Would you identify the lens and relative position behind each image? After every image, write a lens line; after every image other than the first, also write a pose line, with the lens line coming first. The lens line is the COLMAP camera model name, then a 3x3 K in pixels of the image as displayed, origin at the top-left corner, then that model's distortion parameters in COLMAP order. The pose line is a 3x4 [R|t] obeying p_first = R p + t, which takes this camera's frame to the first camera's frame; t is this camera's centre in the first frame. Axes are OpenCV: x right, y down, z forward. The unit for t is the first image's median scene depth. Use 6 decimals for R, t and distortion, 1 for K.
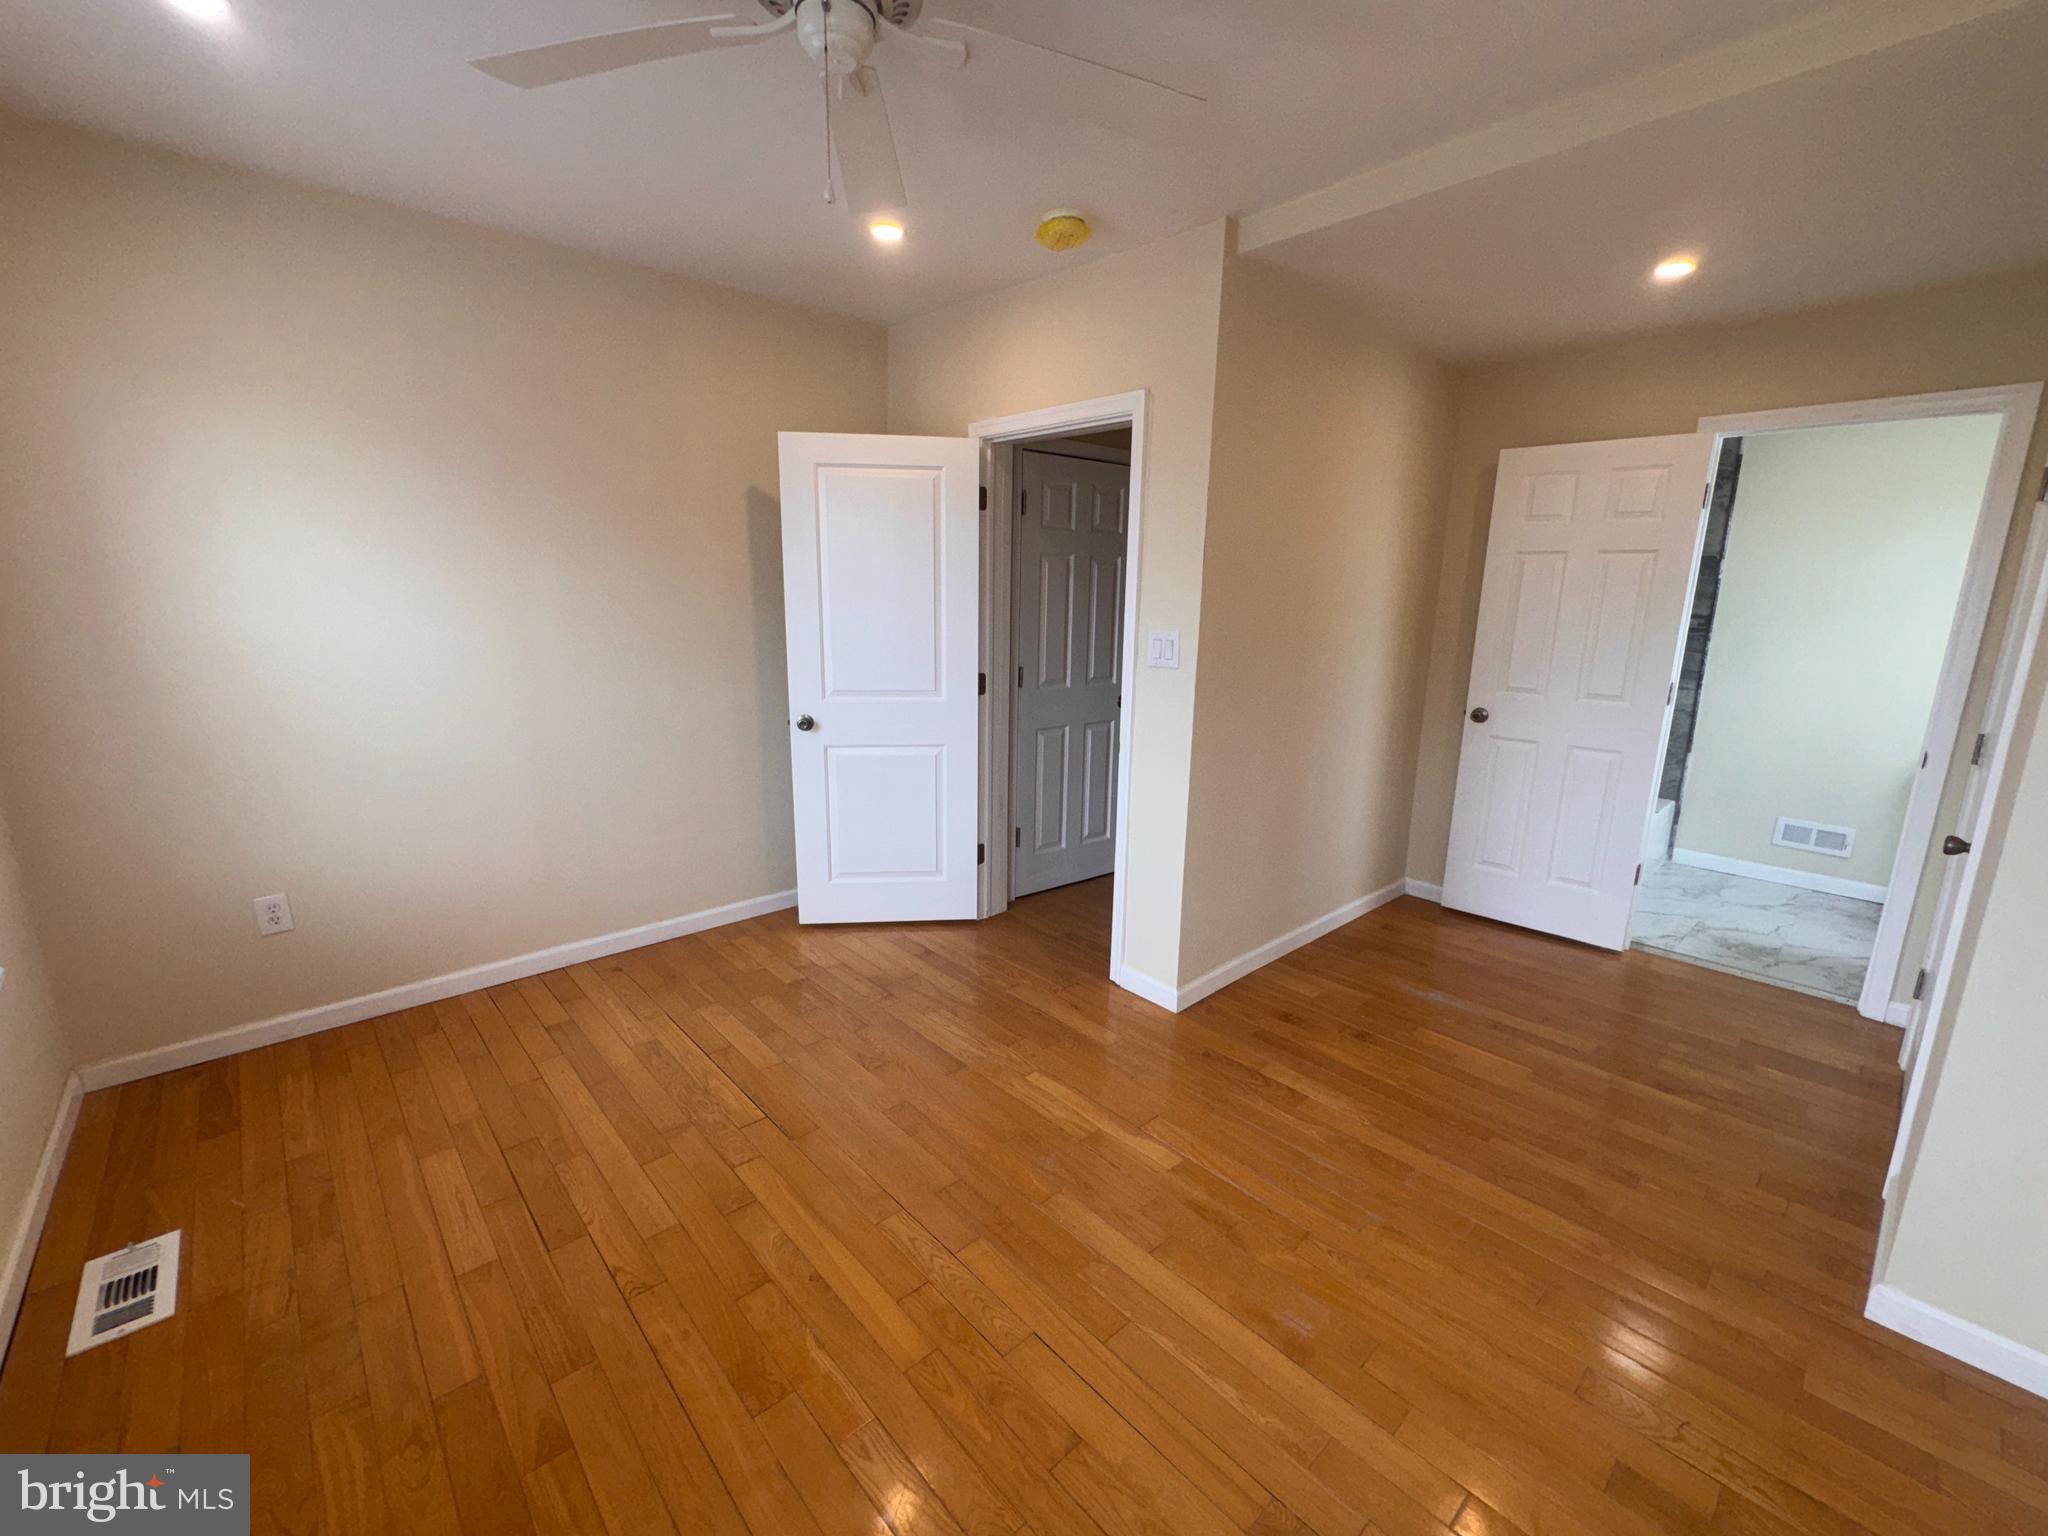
lens RADIAL K [[843.2, 0, 1017.7], [0, 843.2, 766.8], [0, 0, 1]] dist [-0.006407, 0.000894]
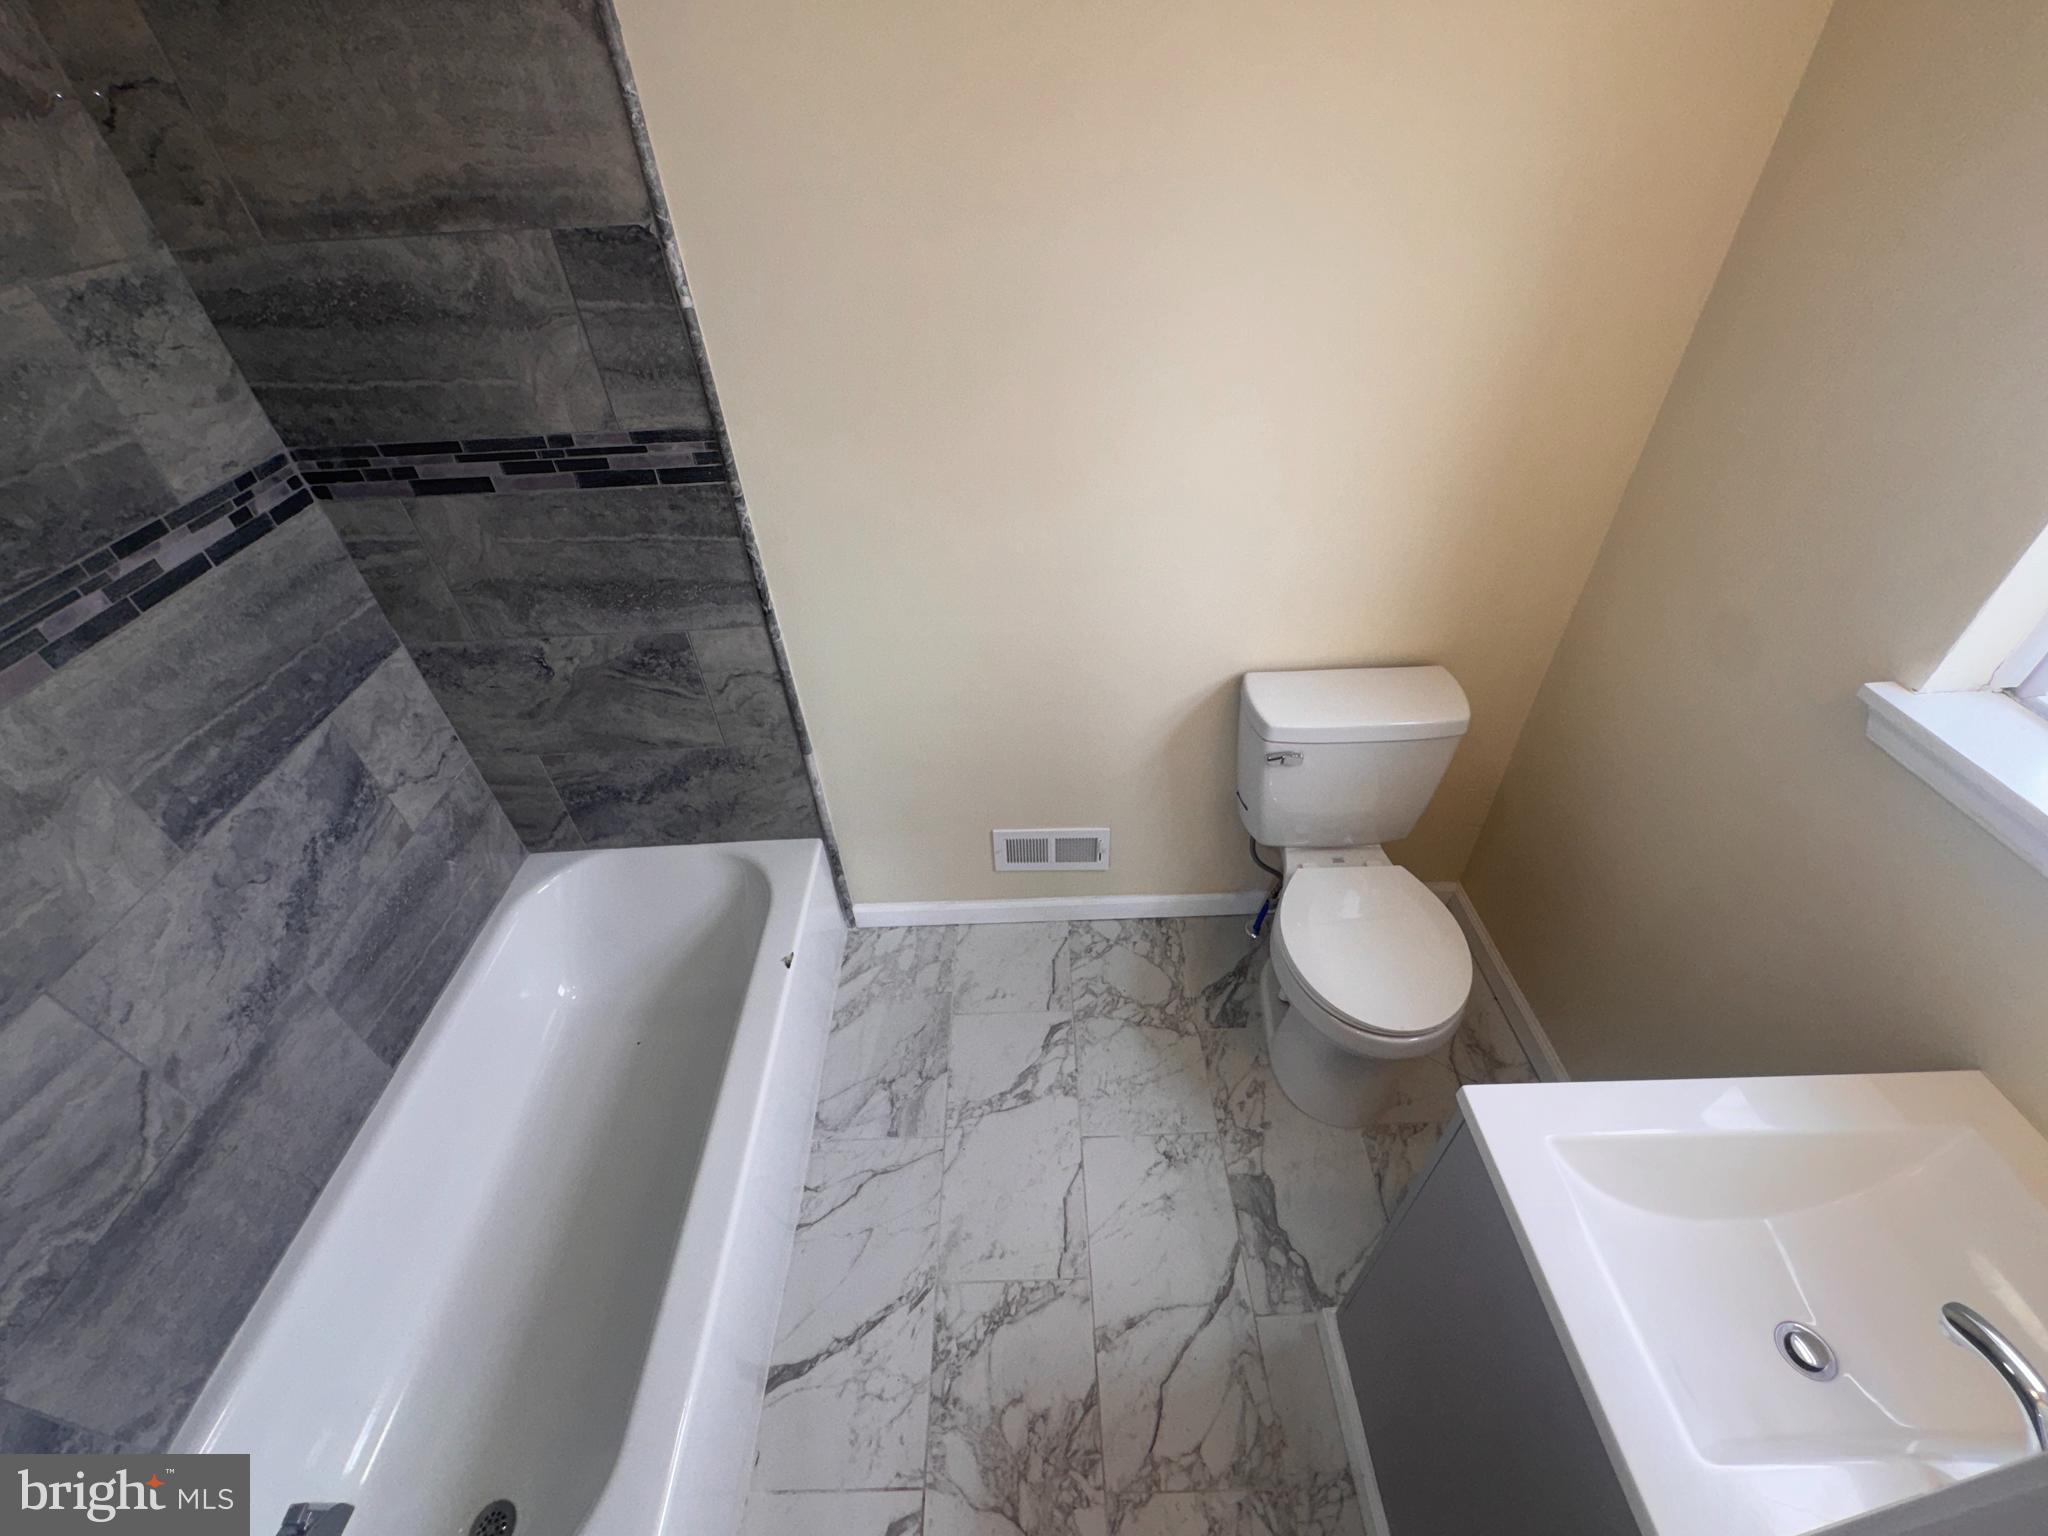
lens RADIAL K [[843.2, 0, 1026.2], [0, 843.2, 765.4], [0, 0, 1]] dist [-0.006407, 0.000894]
pose [[0.657515, -0.511410, 0.553294, 0.981546], [0.202664, 0.827338, 0.523870, -0.329589], [-0.725673, -0.232320, 0.647631, 0.996414]]
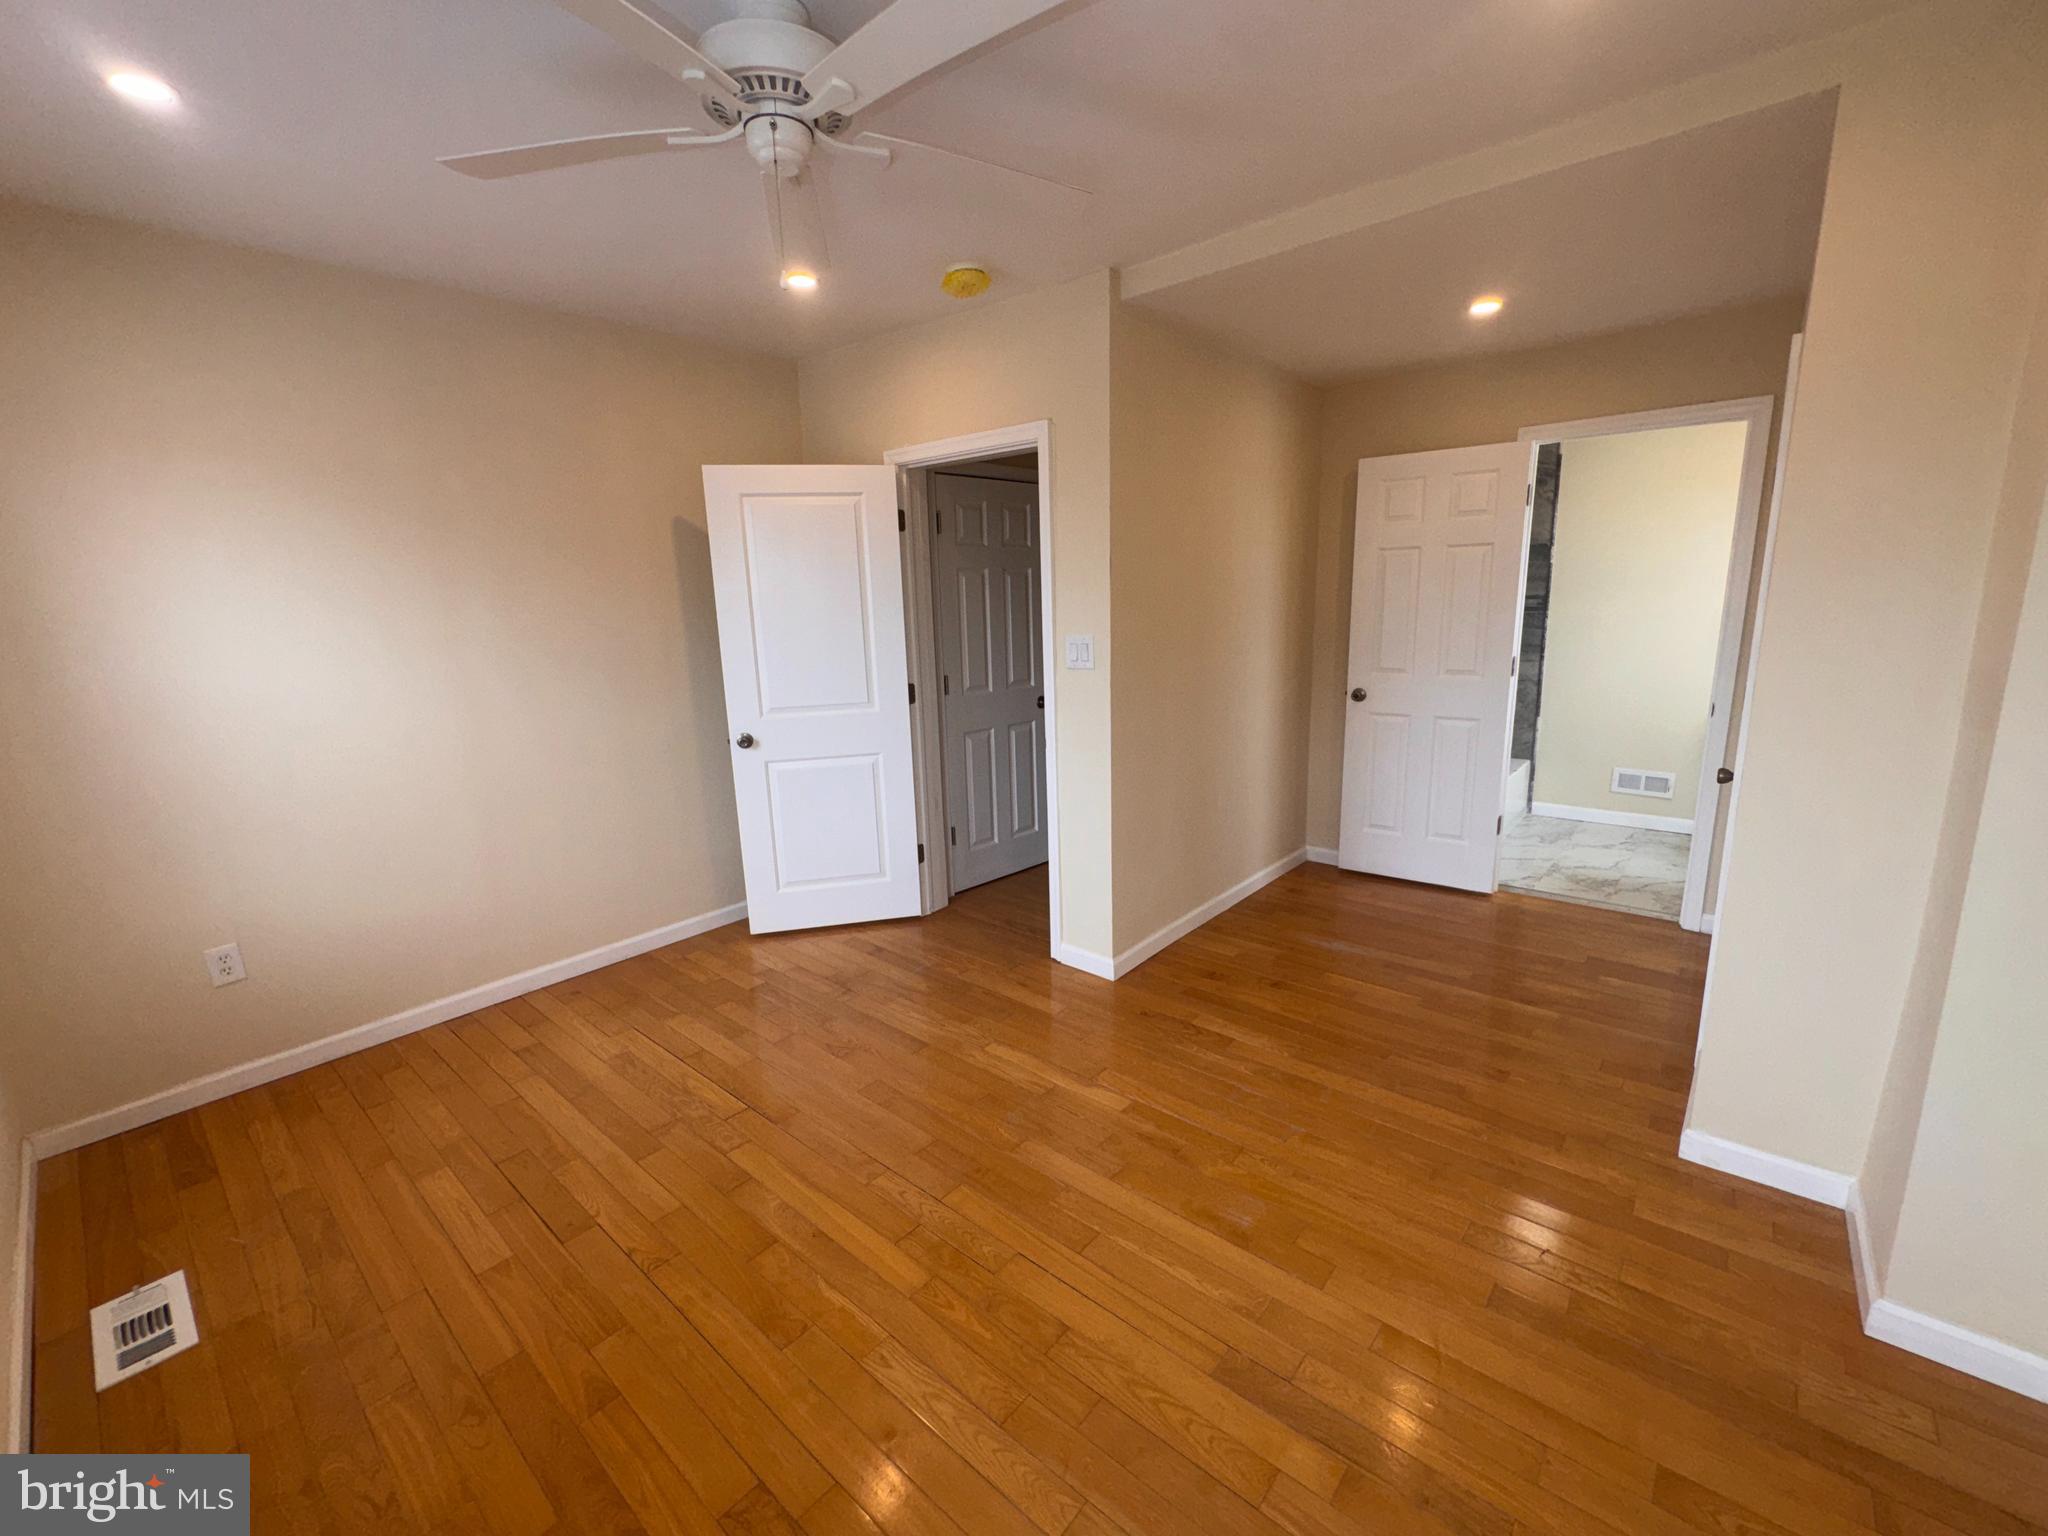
lens RADIAL K [[843.2, 0, 1017.8], [0, 843.2, 767.5], [0, 0, 1]] dist [-0.006407, 0.000894]
pose [[0.992185, -0.069131, 0.103873, -0.031699], [0.069775, 0.997559, -0.002572, 0.008344], [-0.103442, 0.009800, 0.994587, -0.086534]]
